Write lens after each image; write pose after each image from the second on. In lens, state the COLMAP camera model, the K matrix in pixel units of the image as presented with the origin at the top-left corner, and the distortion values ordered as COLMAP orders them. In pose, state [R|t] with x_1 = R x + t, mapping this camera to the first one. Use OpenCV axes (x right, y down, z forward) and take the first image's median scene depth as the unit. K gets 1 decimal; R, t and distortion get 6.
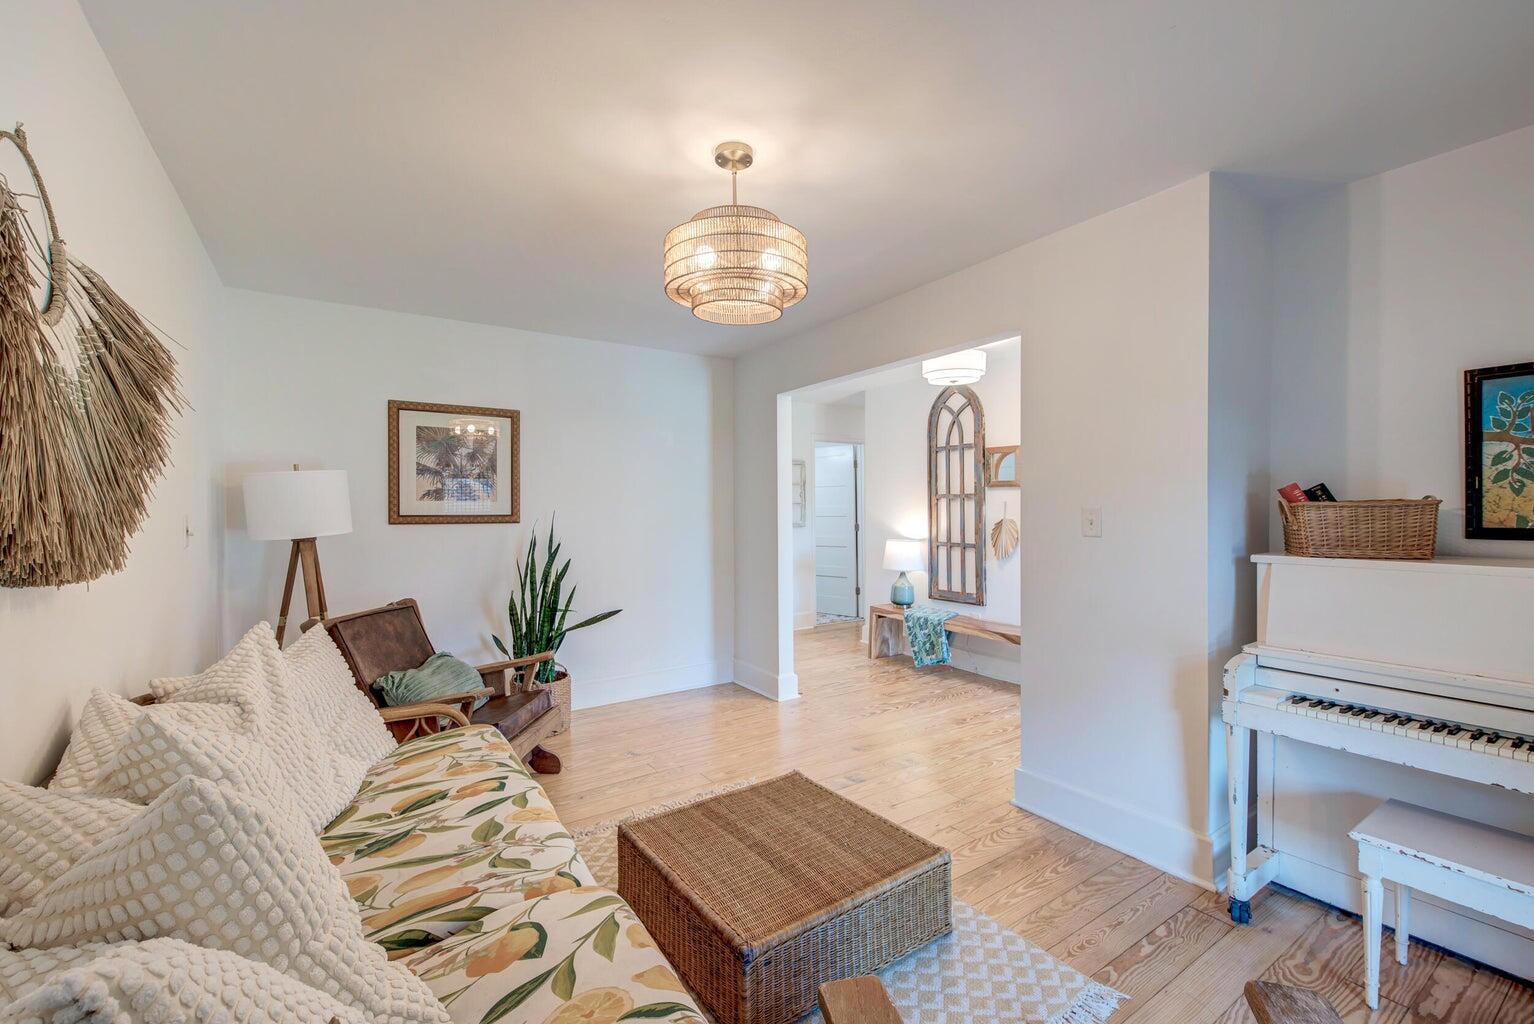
lens RADIAL K [[642.7, 0, 767.0], [0, 642.7, 512.0], [0, 0, 1]] dist [0.012327, -0.000035]
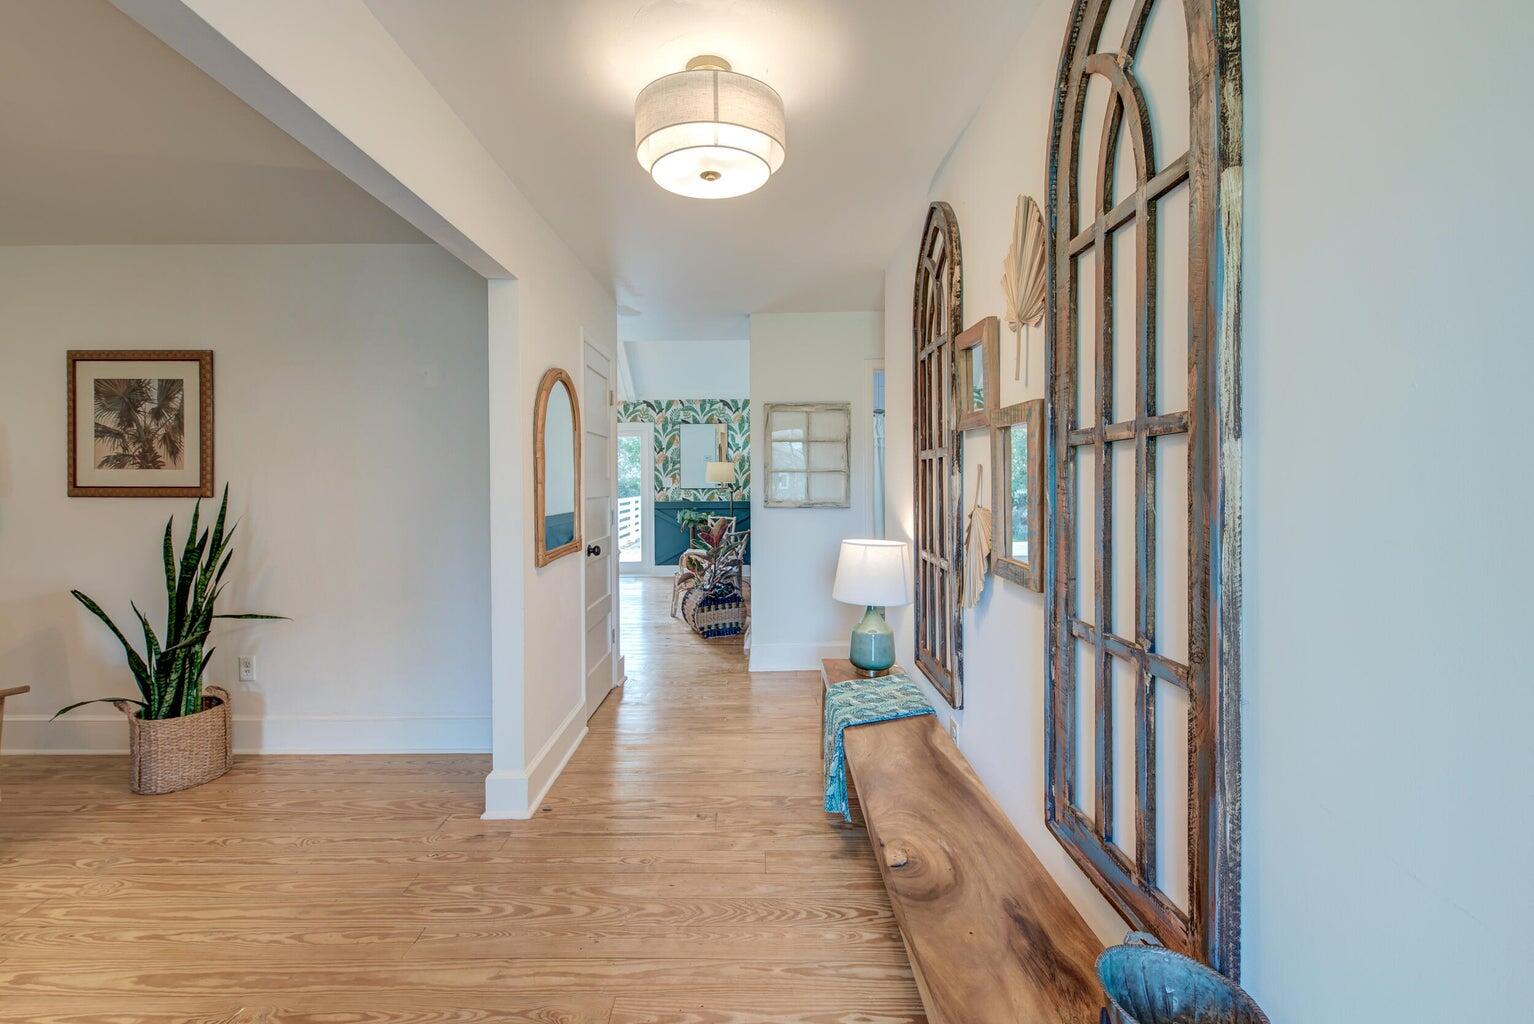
lens RADIAL K [[670.5, 0, 749.9], [0, 670.5, 485.9], [0, 0, 1]] dist [-0.000274, -0.000028]
pose [[0.828372, 0.012689, -0.560035, 0.638649], [-0.007299, 0.999903, 0.011859, -0.011958], [0.560131, -0.005736, 0.828384, 0.752601]]
